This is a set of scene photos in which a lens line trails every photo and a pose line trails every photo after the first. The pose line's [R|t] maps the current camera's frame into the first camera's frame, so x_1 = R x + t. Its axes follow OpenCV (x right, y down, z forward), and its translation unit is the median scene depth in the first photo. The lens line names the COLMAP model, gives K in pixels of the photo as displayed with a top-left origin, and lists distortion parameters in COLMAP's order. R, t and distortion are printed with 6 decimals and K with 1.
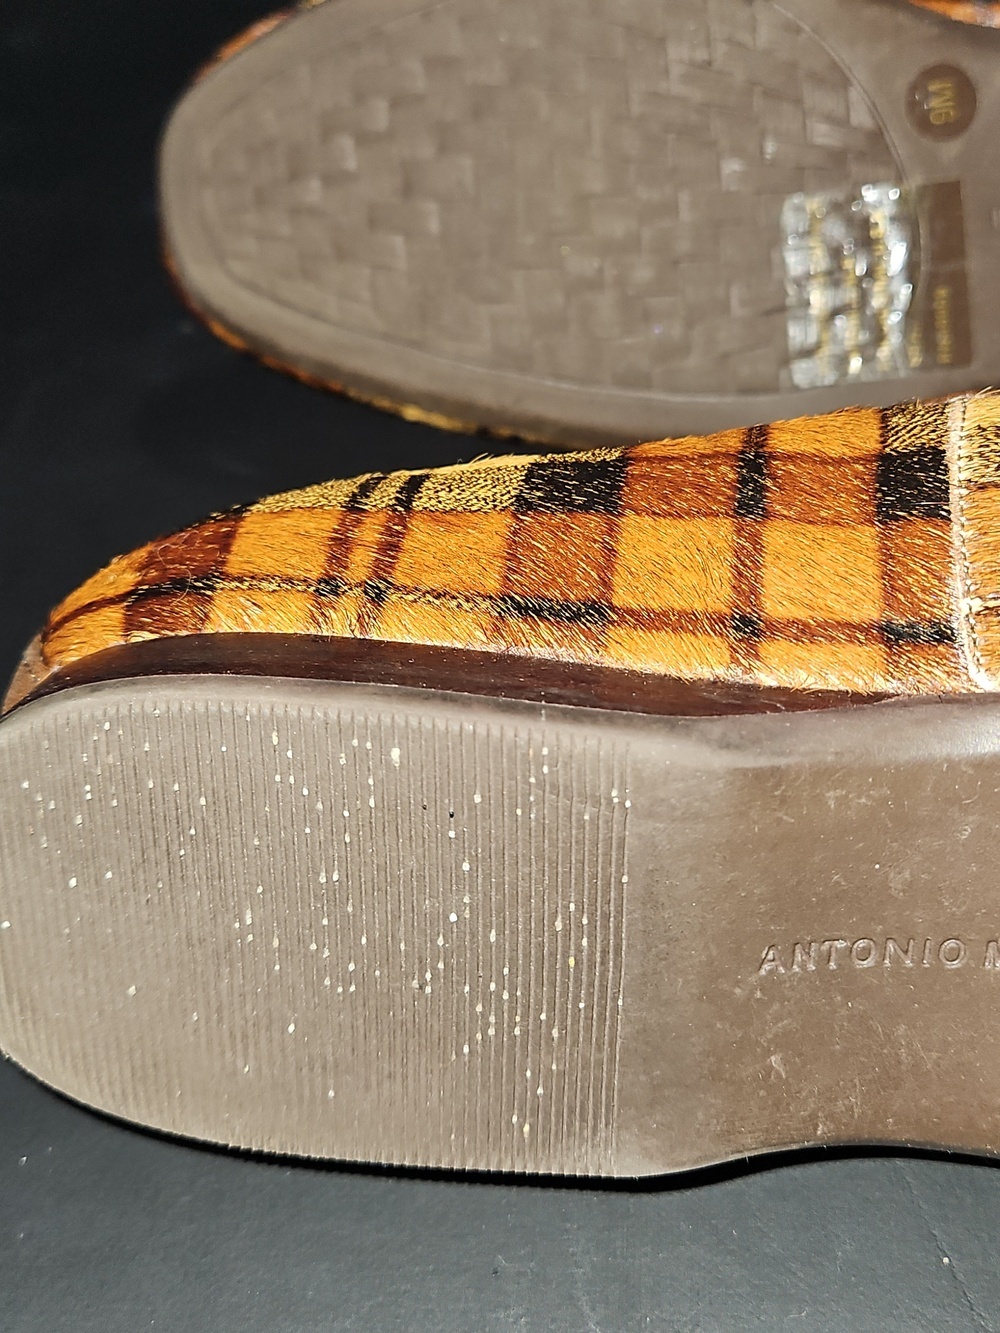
lens RADIAL K [[1642.7, 0, 494.0], [0, 1642.7, 715.6], [0, 0, 1]] dist [0.085735, -0.134509]
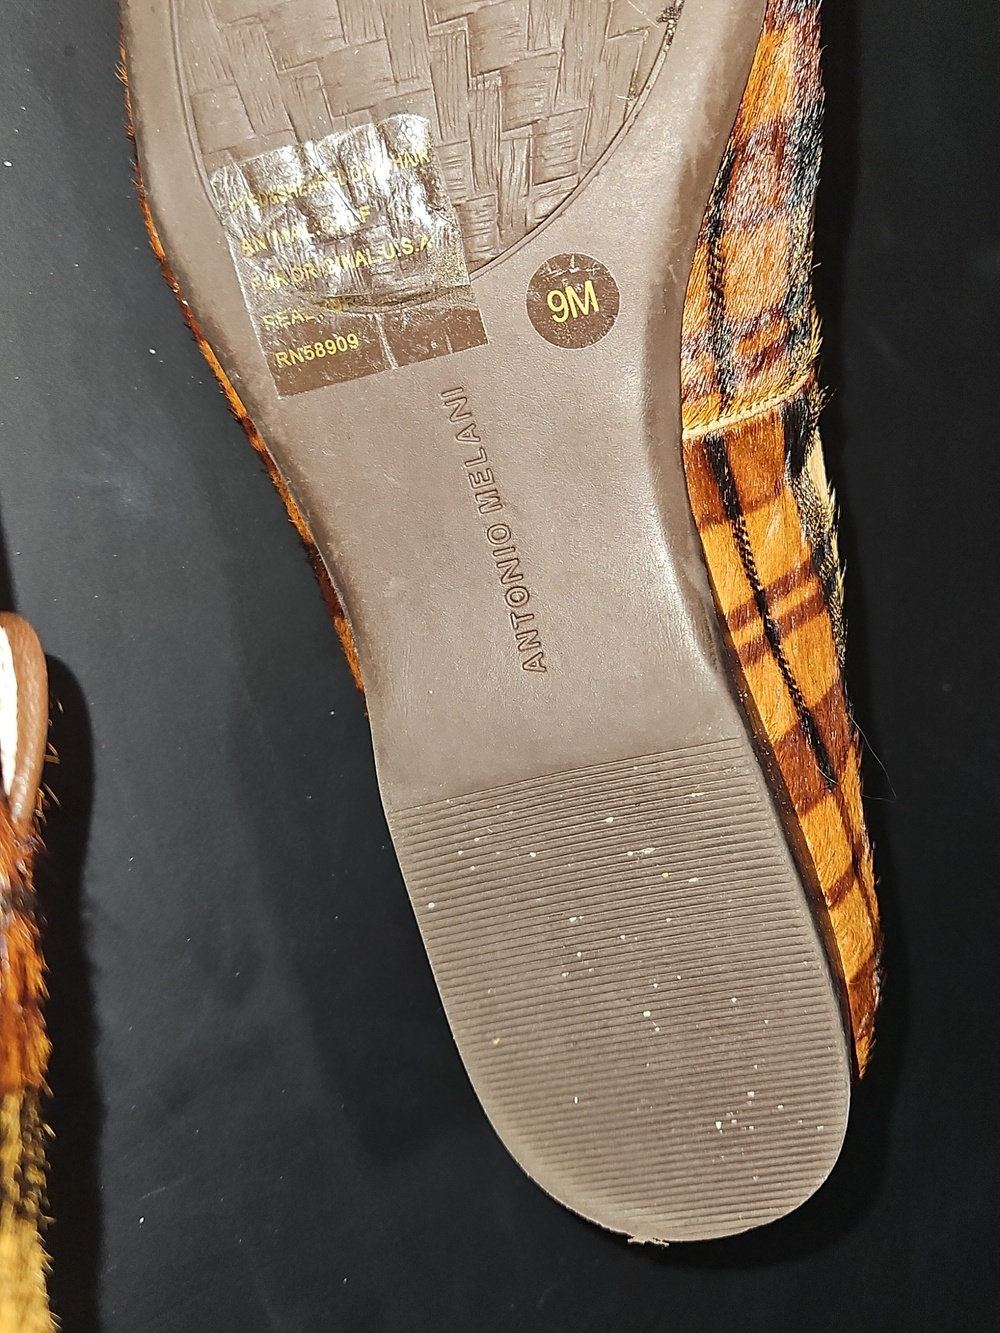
lens RADIAL K [[1642.7, 0, 494.0], [0, 1642.7, 715.6], [0, 0, 1]] dist [0.085735, -0.134509]
pose [[0.139157, 0.947984, 0.286289, 0.341212], [-0.989862, 0.141460, 0.012728, -0.472472], [-0.028432, -0.285158, 0.958059, 0.256985]]
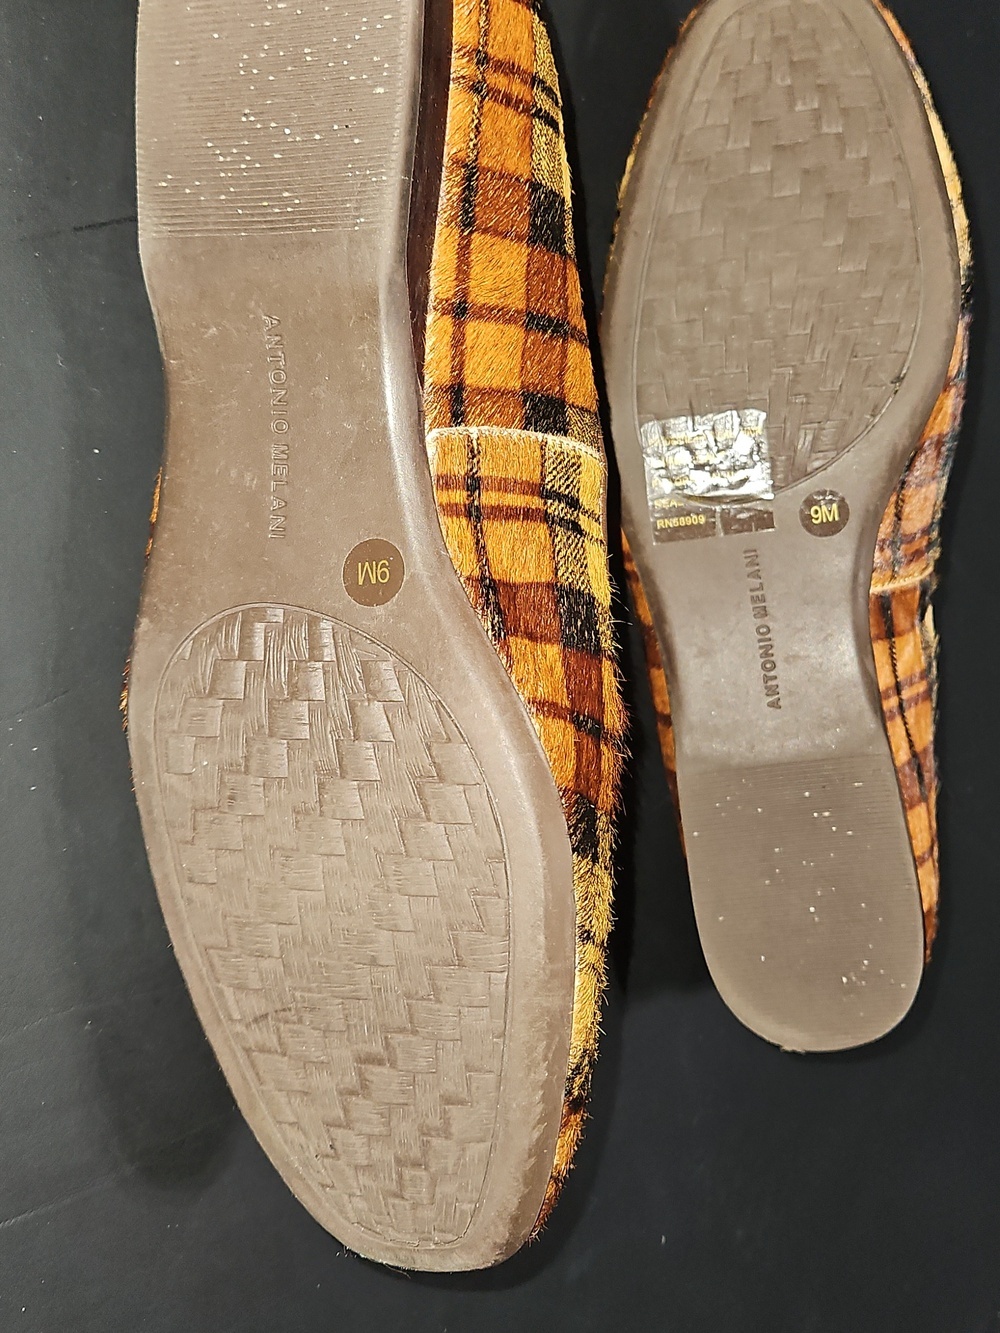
lens RADIAL K [[1642.7, 0, 494.0], [0, 1642.7, 715.6], [0, 0, 1]] dist [0.085735, -0.134509]
pose [[0.016095, 0.981502, 0.190775, 0.238635], [-0.999591, 0.020309, -0.020154, -0.044621], [-0.023655, -0.190373, 0.981427, -0.796395]]
